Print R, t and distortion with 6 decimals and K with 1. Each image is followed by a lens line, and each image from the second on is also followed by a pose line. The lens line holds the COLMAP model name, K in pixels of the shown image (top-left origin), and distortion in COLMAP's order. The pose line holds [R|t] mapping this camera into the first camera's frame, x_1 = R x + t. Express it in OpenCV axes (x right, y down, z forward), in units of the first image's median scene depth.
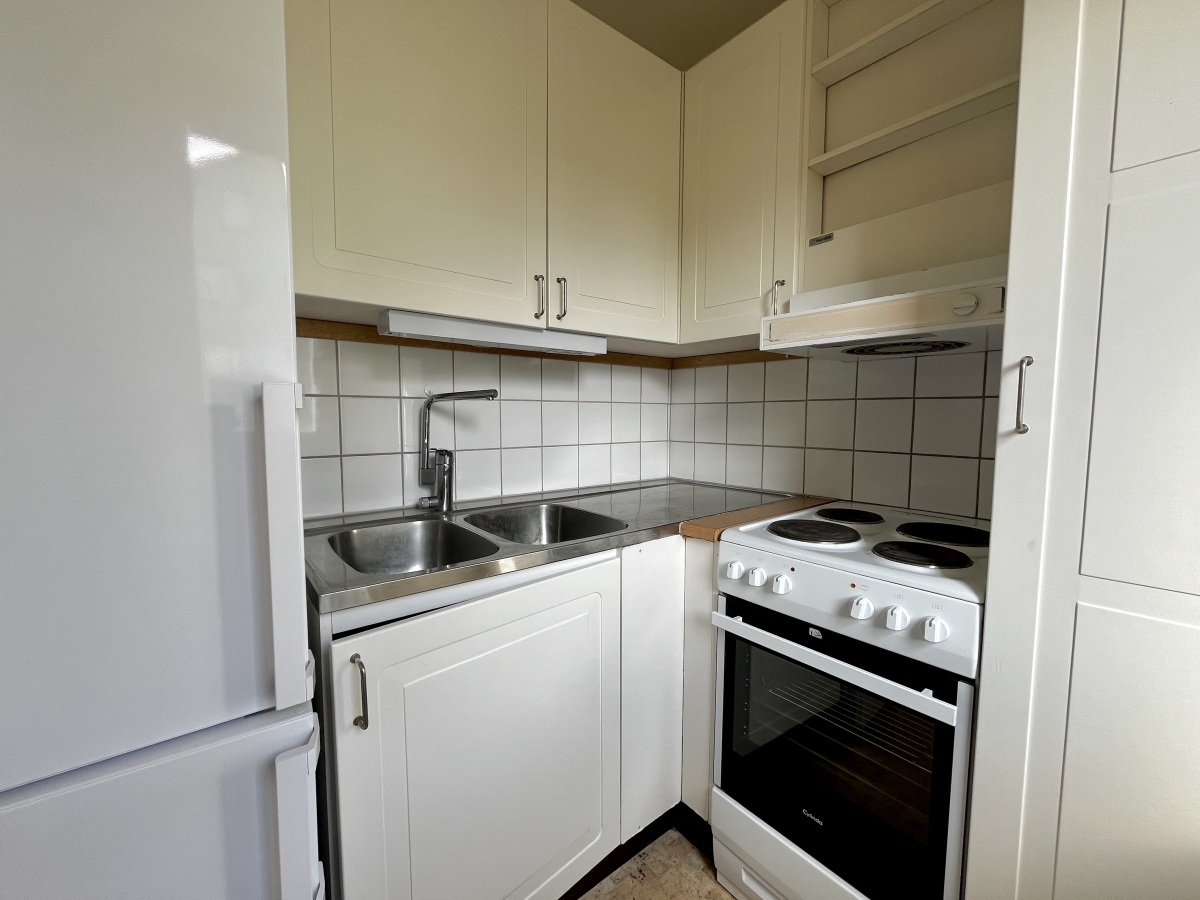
lens RADIAL K [[487.5, 0, 600.2], [0, 487.5, 451.4], [0, 0, 1]] dist [0.000628, -0.001118]
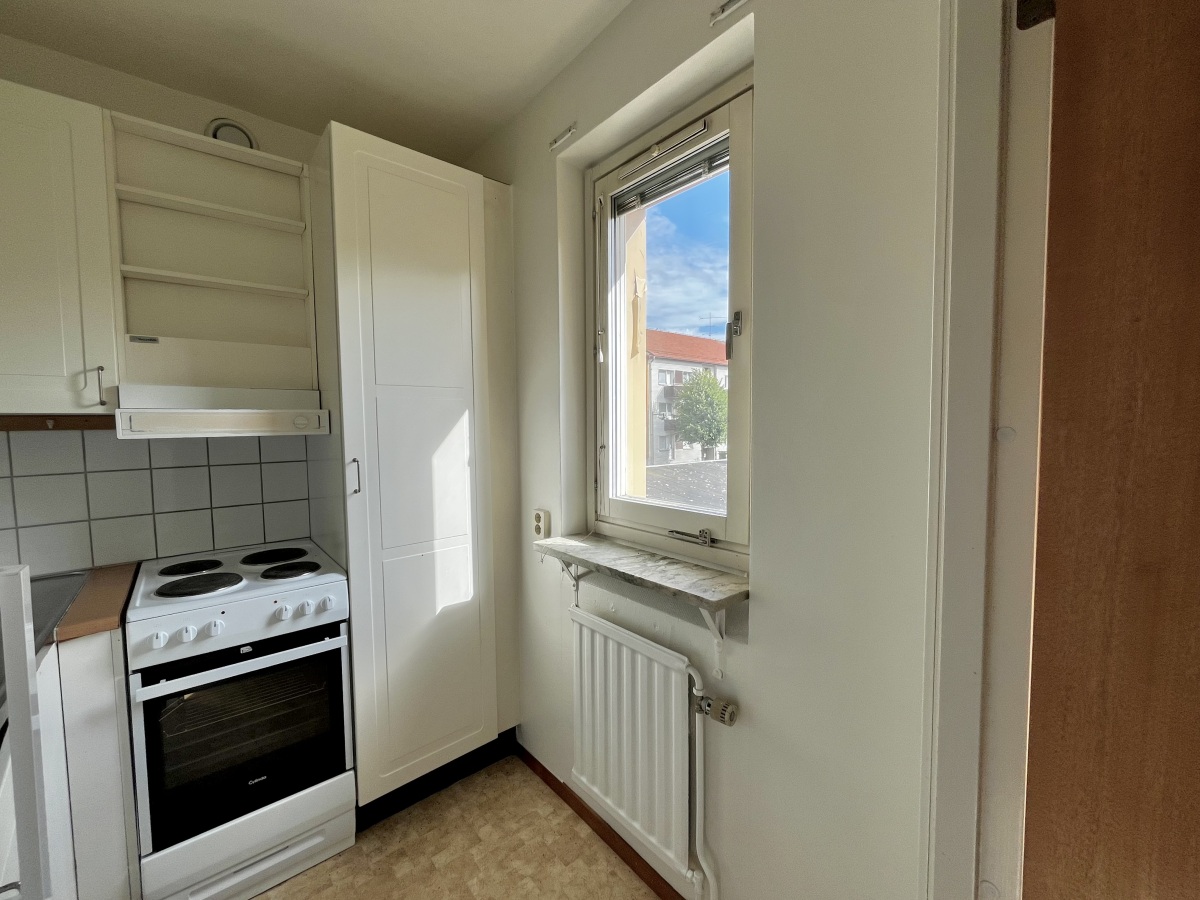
lens RADIAL K [[487.5, 0, 600.7], [0, 487.5, 451.2], [0, 0, 1]] dist [0.000628, -0.001118]
pose [[-0.029076, -0.061553, 0.997680, -0.951206], [0.090487, 0.993842, 0.063953, -0.188935], [-0.995473, 0.092137, -0.023328, -0.030373]]
